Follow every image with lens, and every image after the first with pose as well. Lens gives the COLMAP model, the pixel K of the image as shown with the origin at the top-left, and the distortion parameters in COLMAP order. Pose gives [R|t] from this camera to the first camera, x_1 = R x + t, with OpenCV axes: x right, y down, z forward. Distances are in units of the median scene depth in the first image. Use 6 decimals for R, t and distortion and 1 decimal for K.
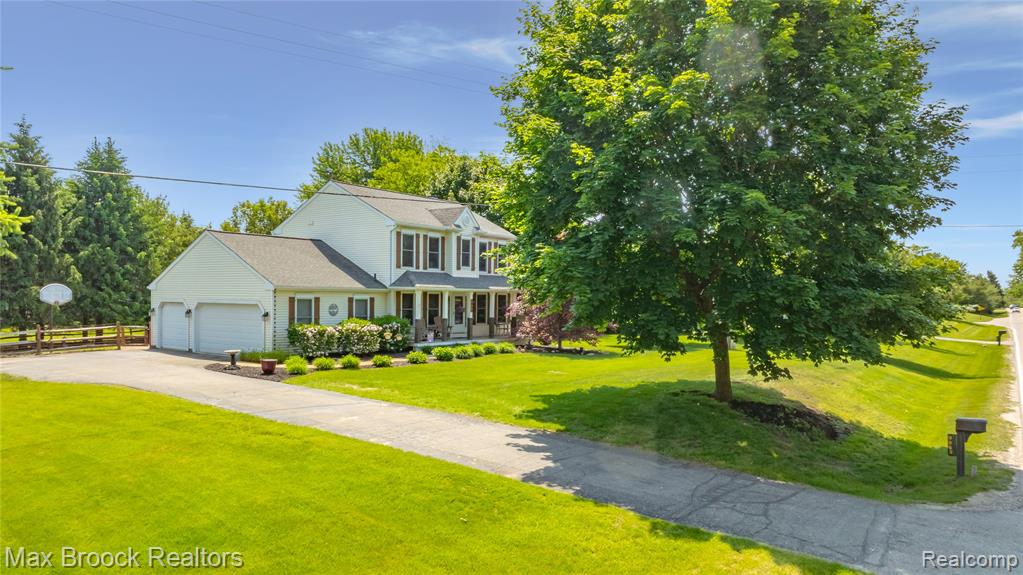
lens RADIAL K [[721.4, 0, 517.9], [0, 721.4, 294.4], [0, 0, 1]] dist [-0.014367, 0.003530]
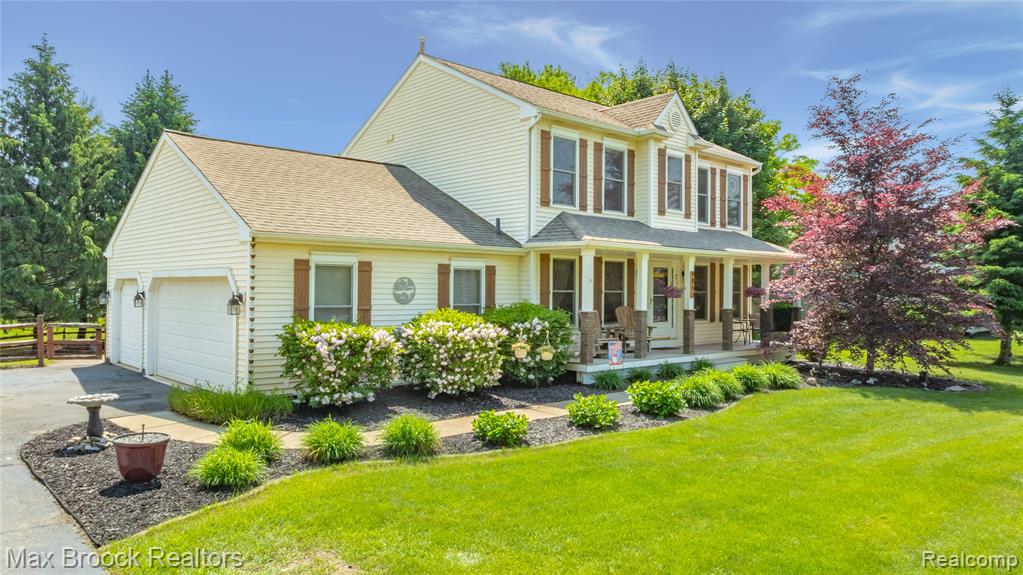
lens RADIAL K [[721.4, 0, 517.9], [0, 721.4, 294.4], [0, 0, 1]] dist [-0.014367, 0.003530]
pose [[0.979547, -0.001411, -0.201211, -0.087623], [0.003398, 0.999949, 0.009526, 0.018376], [0.201187, -0.010015, 0.979502, 0.530180]]
